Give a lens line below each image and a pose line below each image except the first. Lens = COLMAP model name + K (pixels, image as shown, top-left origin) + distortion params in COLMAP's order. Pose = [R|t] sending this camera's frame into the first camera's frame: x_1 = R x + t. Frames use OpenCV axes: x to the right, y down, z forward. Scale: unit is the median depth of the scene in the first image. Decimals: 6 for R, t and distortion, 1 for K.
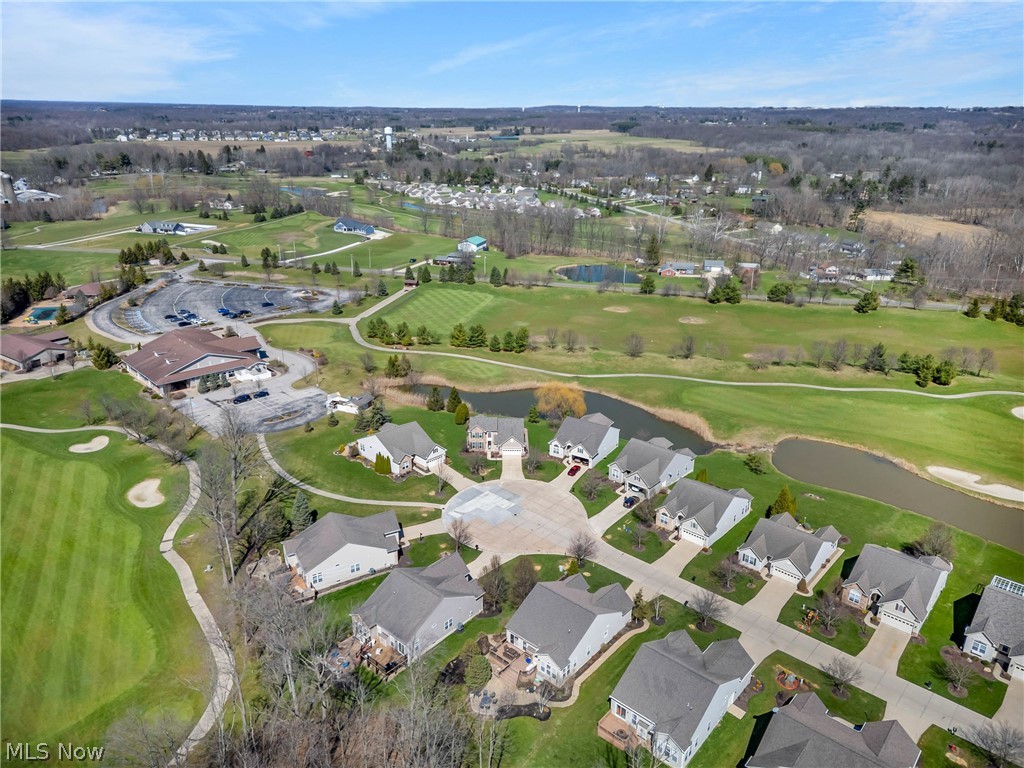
lens RADIAL K [[716.2, 0, 516.2], [0, 716.2, 386.3], [0, 0, 1]] dist [0.087481, -0.088316]
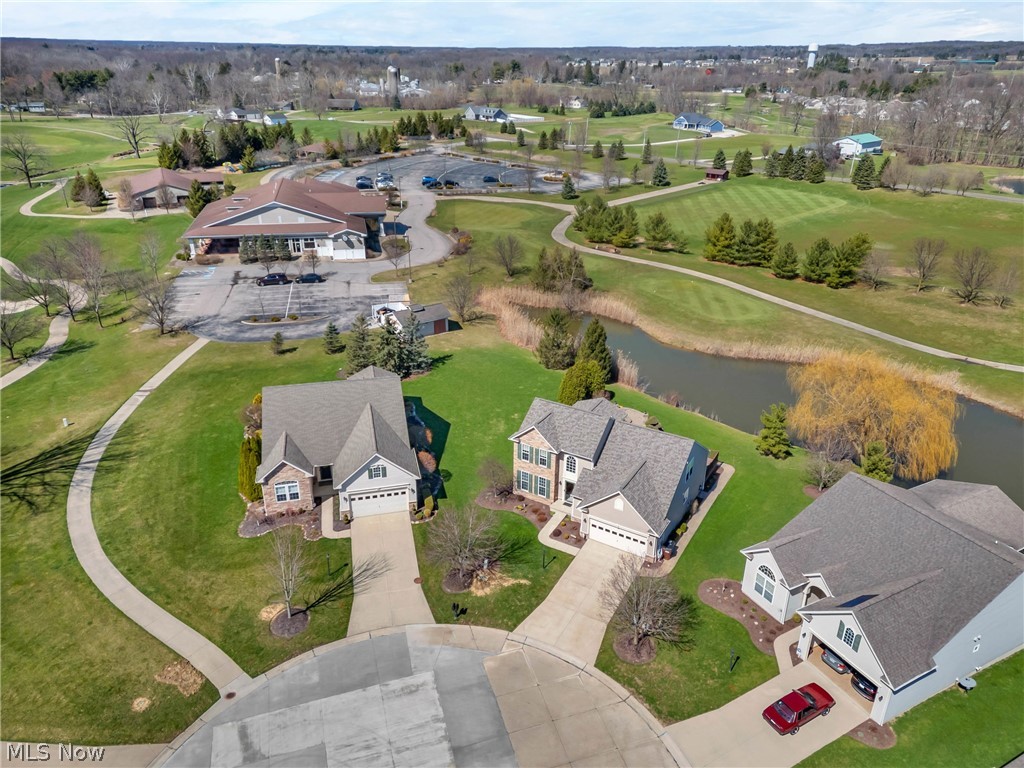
lens RADIAL K [[716.2, 0, 516.2], [0, 716.2, 386.3], [0, 0, 1]] dist [0.087481, -0.088316]
pose [[0.855586, 0.214659, -0.471056, 0.066129], [-0.184532, 0.976663, 0.109895, 0.001545], [0.483653, -0.007100, 0.875231, 0.532038]]
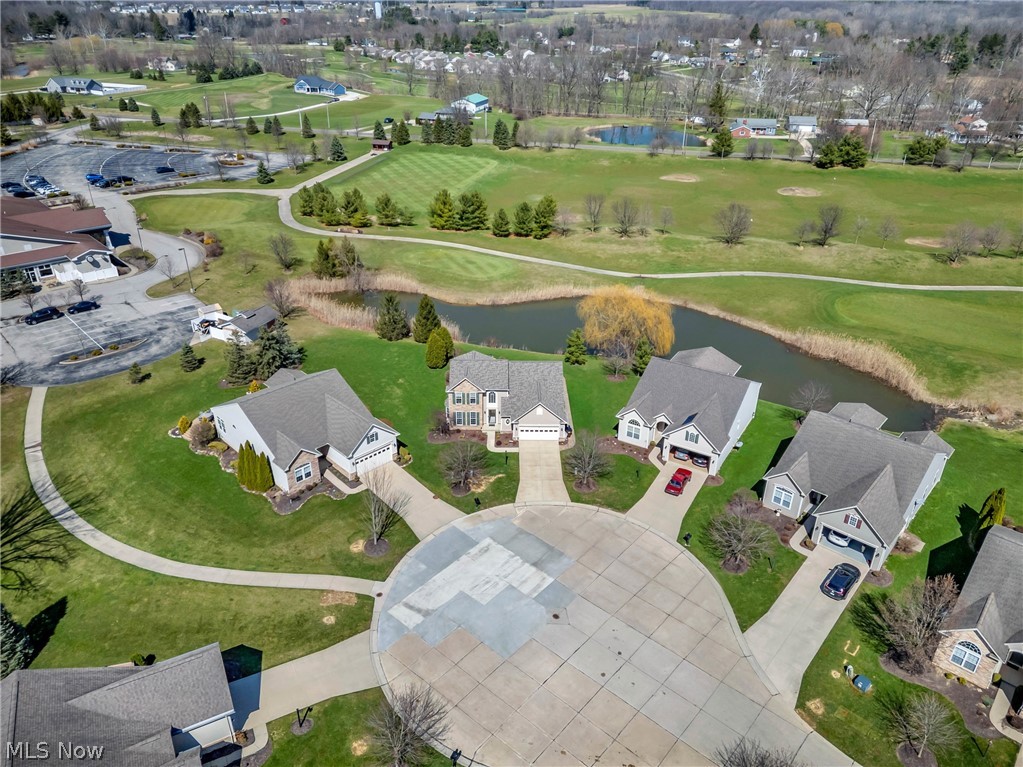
lens RADIAL K [[715.5, 0, 515.7], [0, 715.5, 385.8], [0, 0, 1]] dist [0.087481, -0.088316]
pose [[0.999972, 0.001059, -0.007350, -0.013567], [-0.000105, 0.991688, 0.128663, -0.000753], [0.007425, -0.128659, 0.991661, 0.400038]]
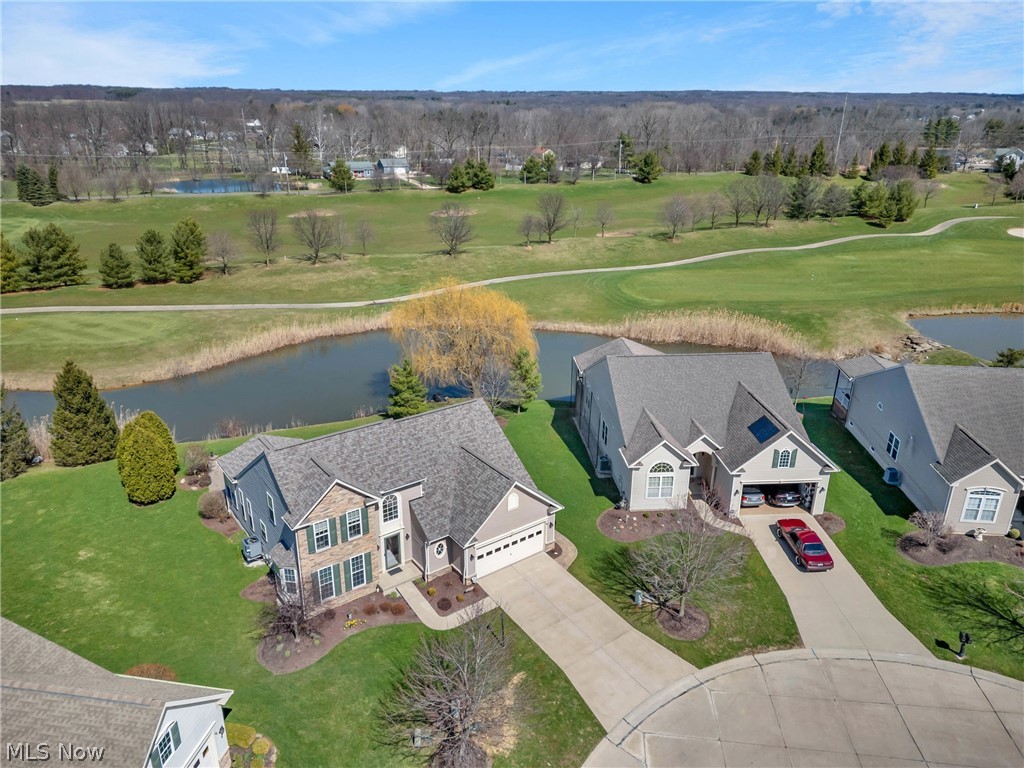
lens RADIAL K [[716.2, 0, 516.2], [0, 716.2, 386.3], [0, 0, 1]] dist [0.087481, -0.088316]
pose [[0.814414, -0.218275, 0.537666, -0.084982], [0.211216, 0.974505, 0.075684, 0.019128], [-0.540478, 0.051925, 0.839754, 0.607187]]
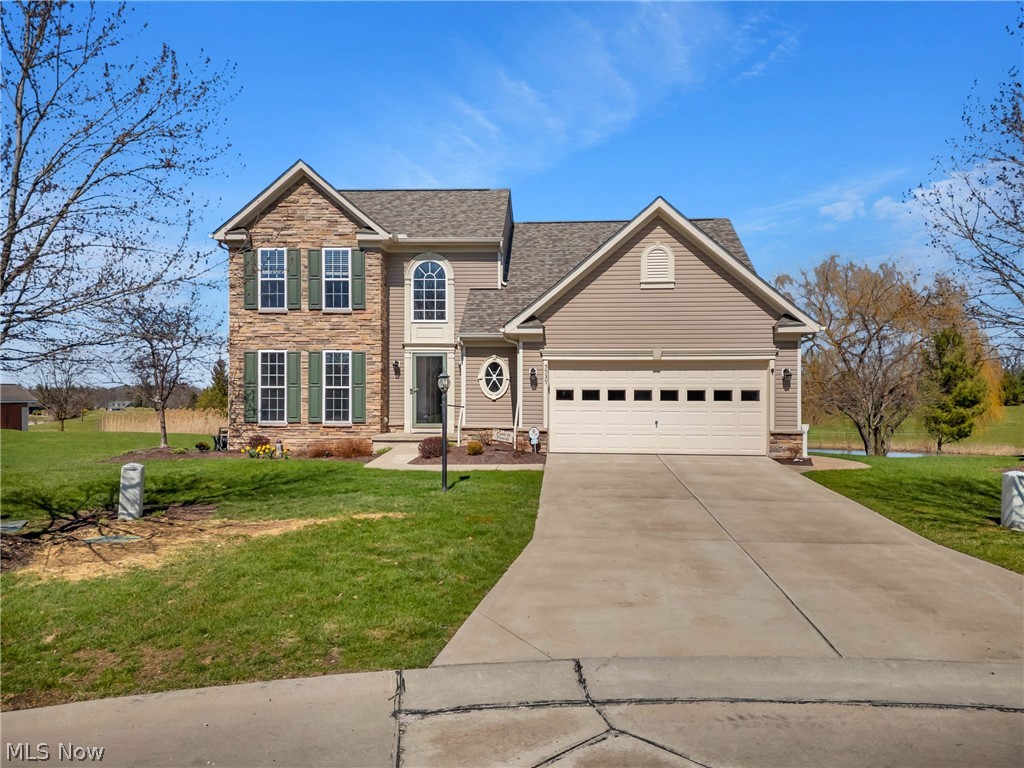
lens RADIAL K [[716.2, 0, 516.2], [0, 716.2, 386.3], [0, 0, 1]] dist [0.087481, -0.088316]
pose [[0.996431, -0.014037, -0.083235, -0.011881], [-0.018318, 0.926618, -0.375557, 0.091412], [0.082399, 0.375741, 0.923054, 0.687187]]
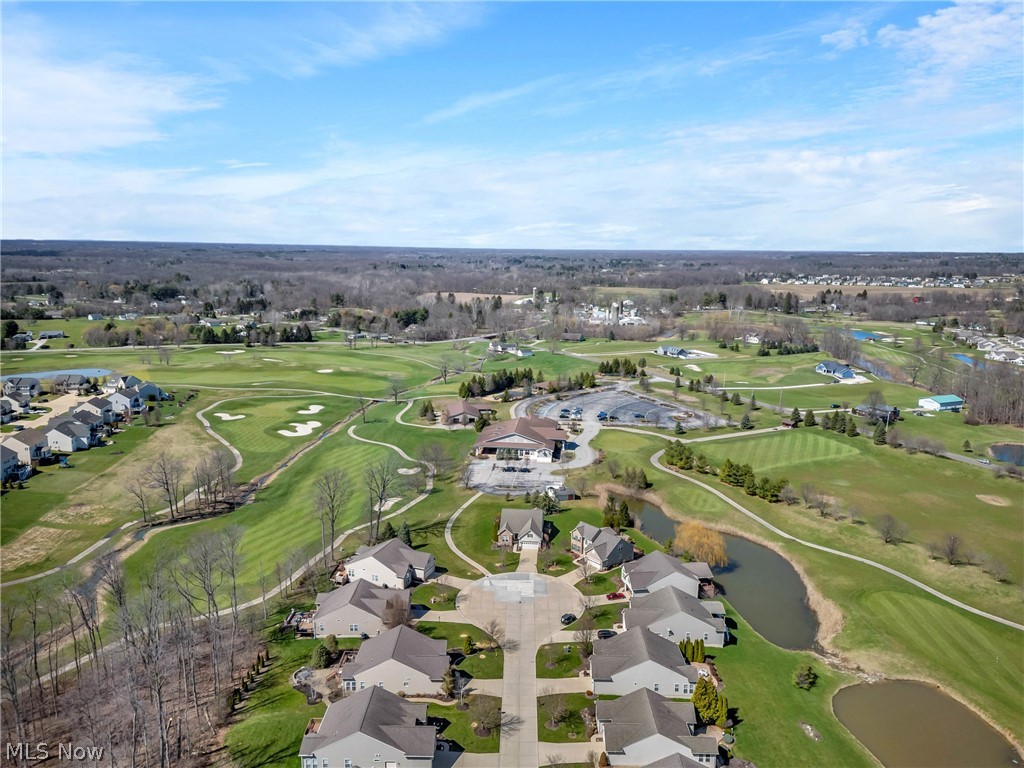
lens RADIAL K [[714.5, 0, 511.9], [0, 714.5, 329.5], [0, 0, 1]] dist [0.081237, -0.085729]
pose [[0.643896, 0.080419, -0.760875, 0.525737], [-0.275109, 0.952286, -0.132163, -0.047598], [0.713942, 0.294423, 0.635297, 0.100011]]
